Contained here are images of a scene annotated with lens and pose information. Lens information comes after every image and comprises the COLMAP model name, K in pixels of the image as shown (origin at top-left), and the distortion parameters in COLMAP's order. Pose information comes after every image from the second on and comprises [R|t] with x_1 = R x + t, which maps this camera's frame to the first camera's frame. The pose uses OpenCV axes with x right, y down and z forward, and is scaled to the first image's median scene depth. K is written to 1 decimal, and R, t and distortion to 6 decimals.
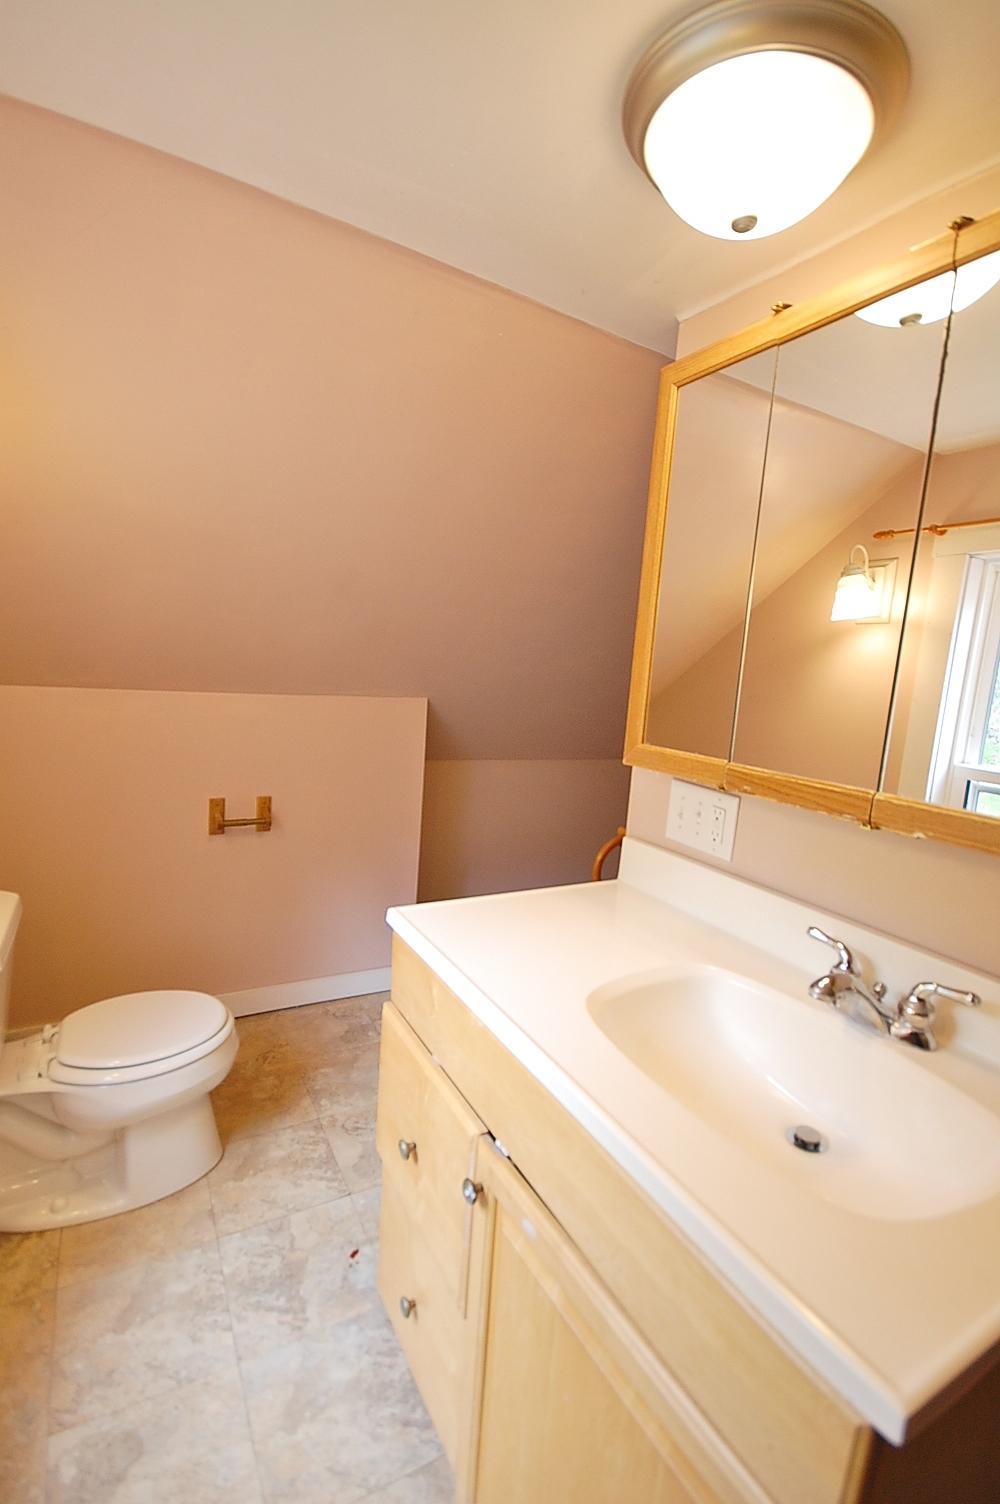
lens RADIAL K [[668.7, 0, 494.3], [0, 668.7, 757.3], [0, 0, 1]] dist [0.000290, -0.000089]
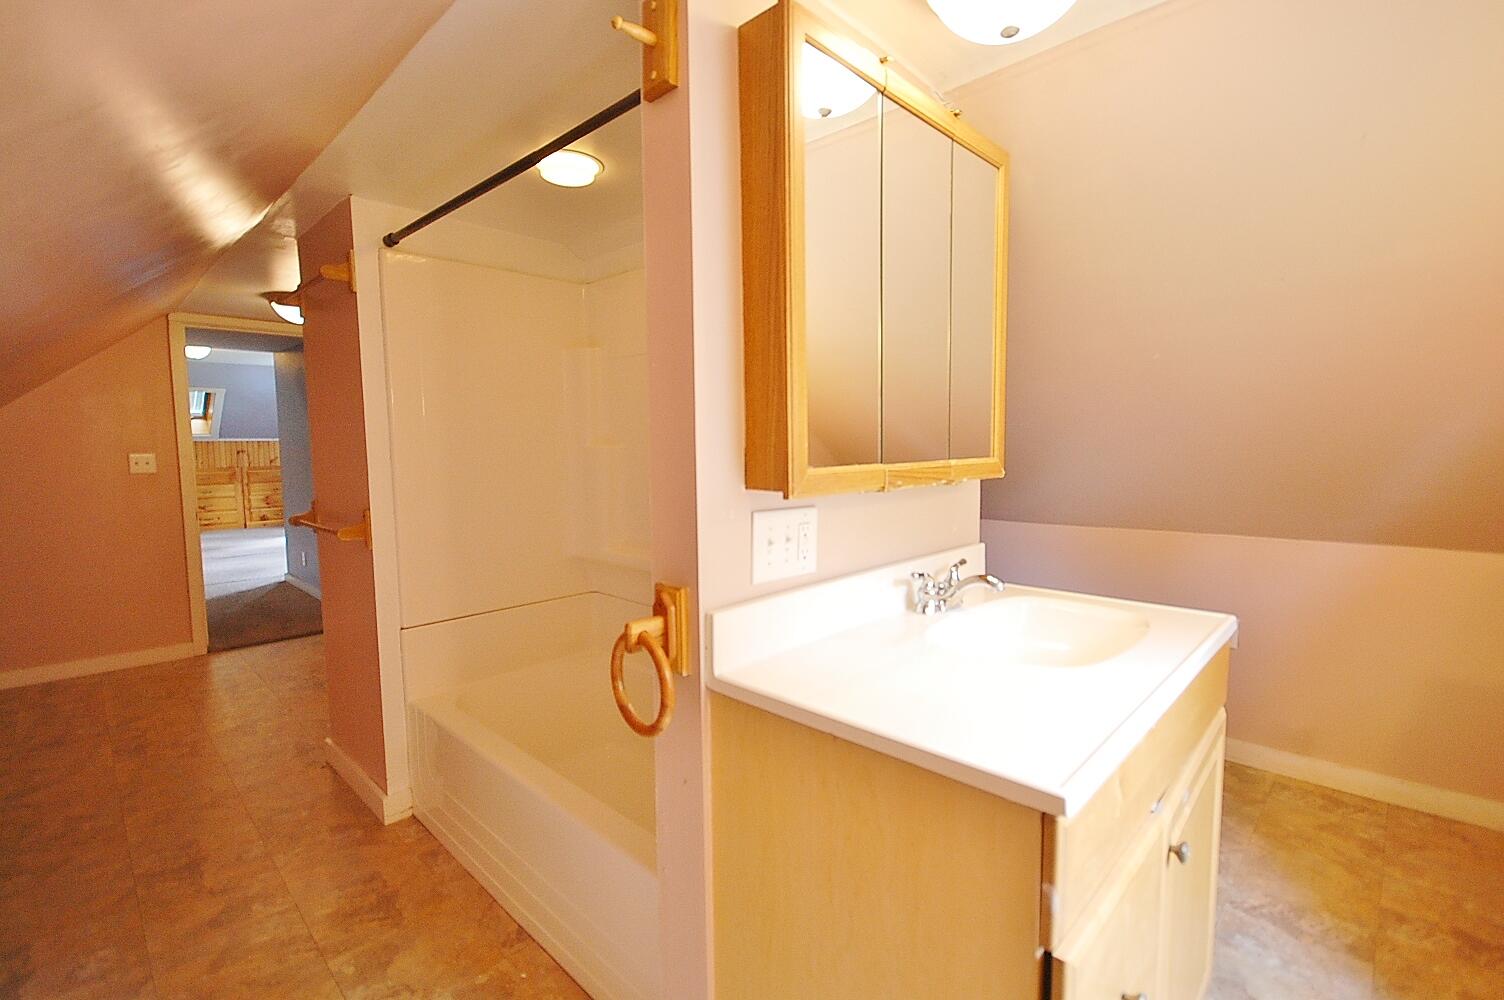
lens RADIAL K [[668.7, 0, 753.5], [0, 668.7, 498.4], [0, 0, 1]] dist [0.000290, -0.000089]
pose [[-0.283962, -0.149296, 0.947141, -0.564249], [0.124573, 0.973687, 0.190828, -0.156192], [-0.950709, 0.172176, -0.257892, 1.329325]]
